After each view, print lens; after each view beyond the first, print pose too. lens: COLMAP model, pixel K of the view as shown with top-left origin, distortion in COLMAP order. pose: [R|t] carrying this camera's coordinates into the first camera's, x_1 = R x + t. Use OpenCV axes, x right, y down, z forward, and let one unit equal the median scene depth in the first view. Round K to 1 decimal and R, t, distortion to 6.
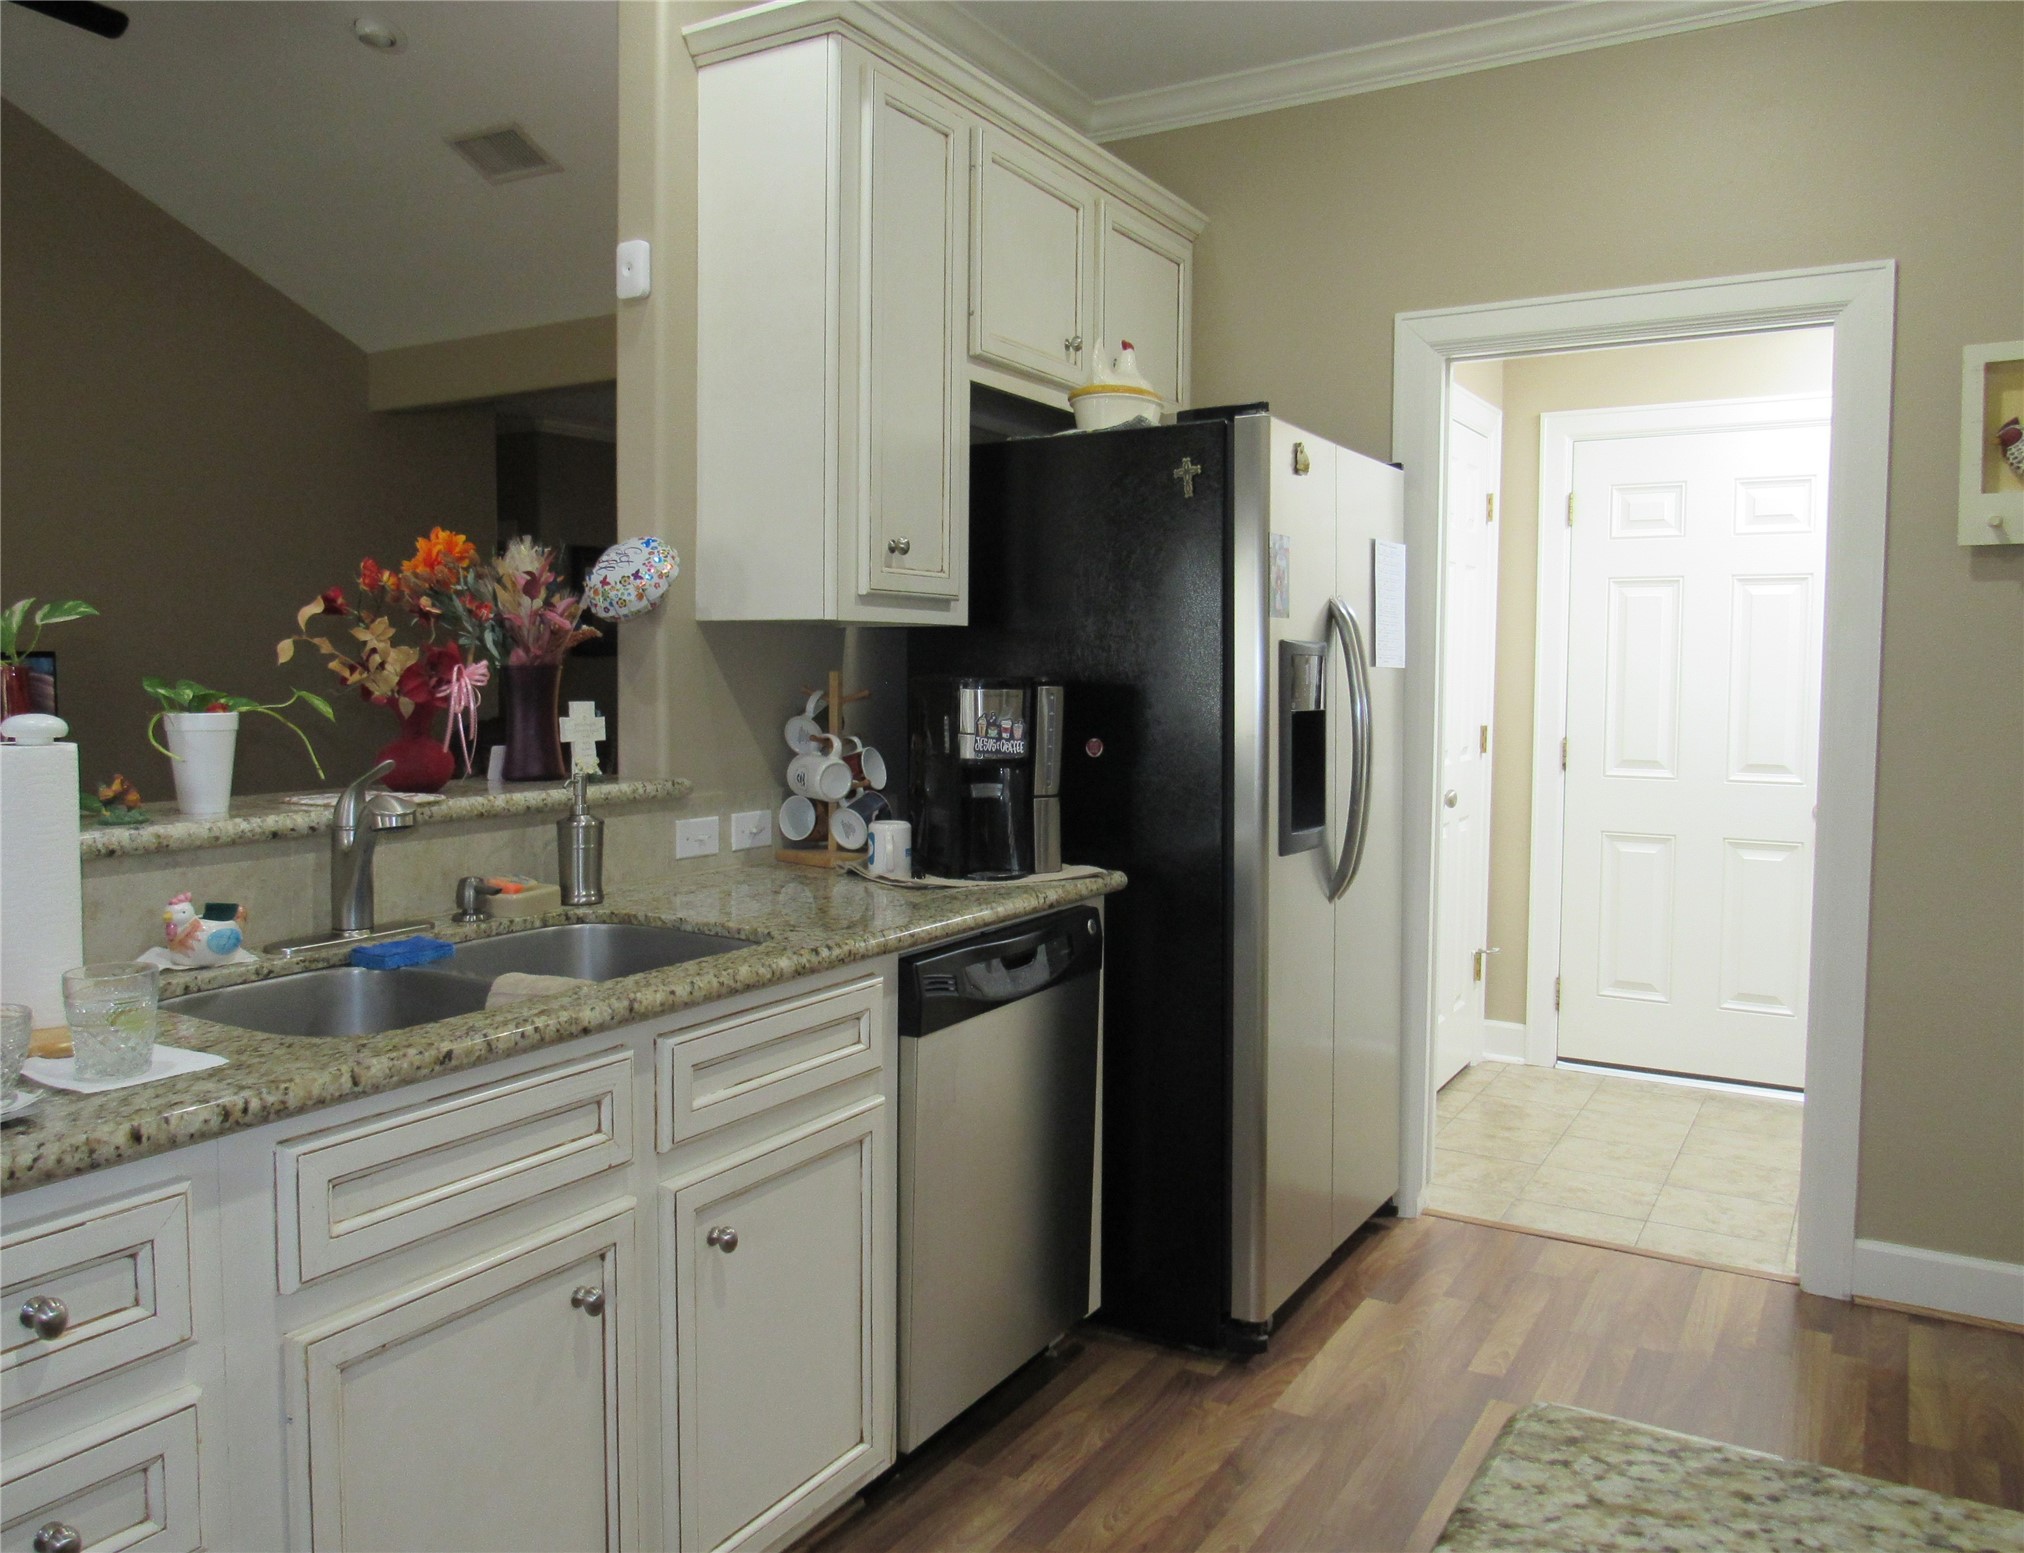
lens RADIAL K [[1547.3, 0, 1006.5], [0, 1547.3, 761.2], [0, 0, 1]] dist [-0.004047, -0.000880]
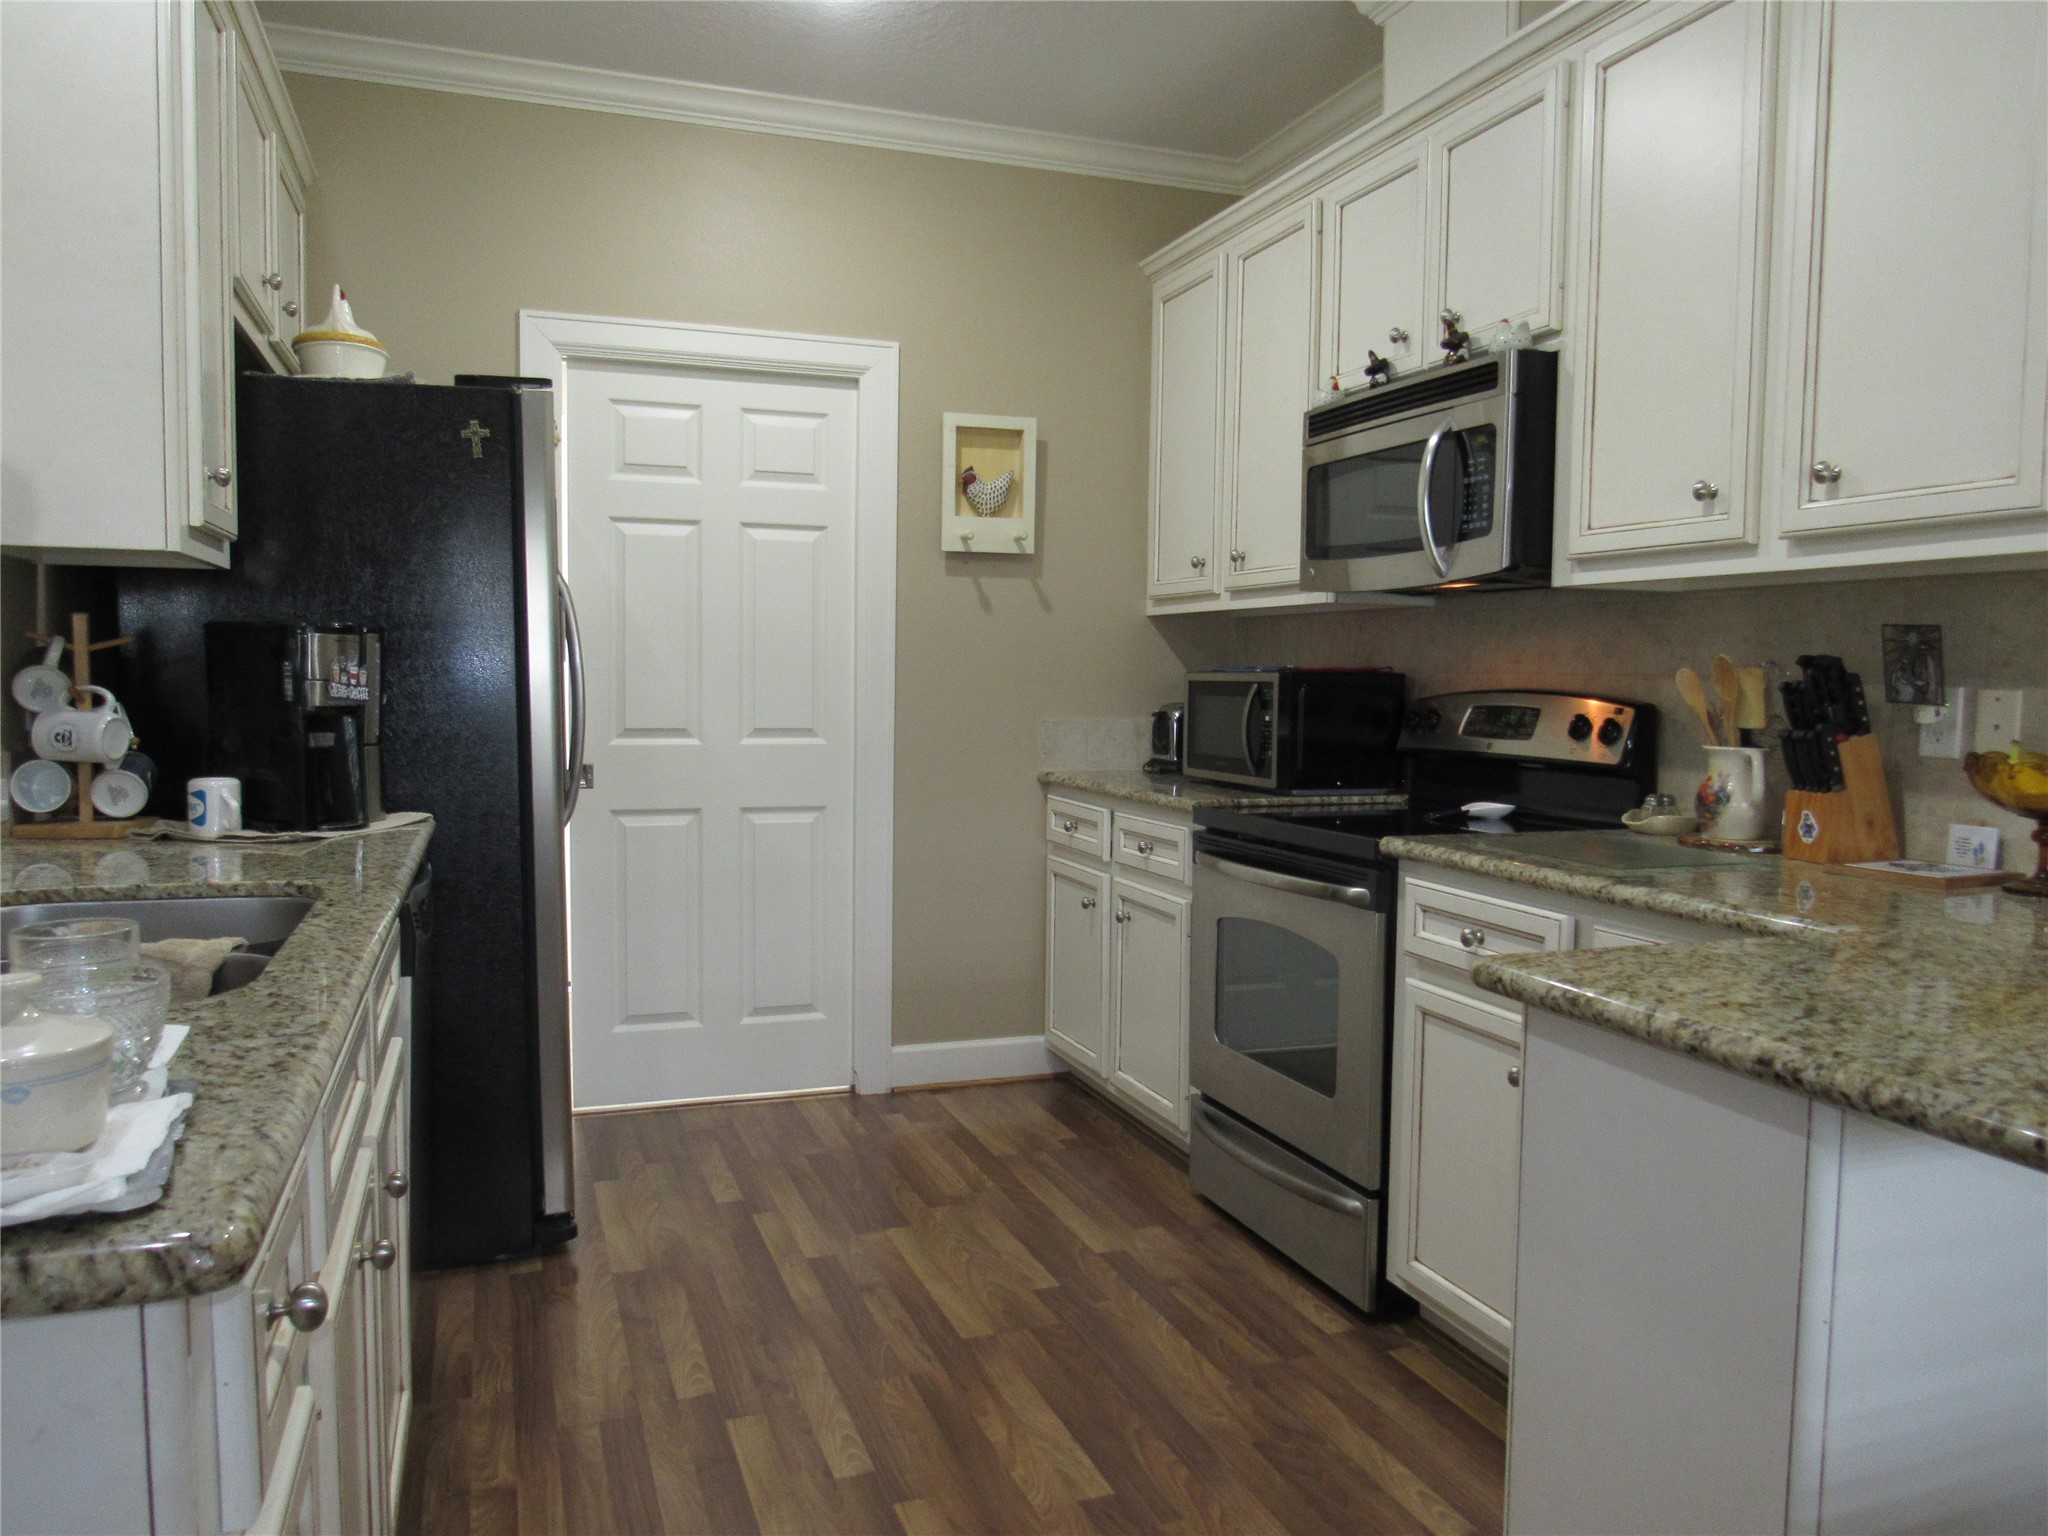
lens RADIAL K [[1467.2, 0, 1022.7], [0, 1467.2, 777.5], [0, 0, 1]] dist [-0.024329, 0.013160]
pose [[0.629485, -0.055295, 0.775043, -0.417501], [0.042592, 0.998421, 0.036640, 0.025685], [-0.775845, 0.009946, 0.630846, 0.079811]]
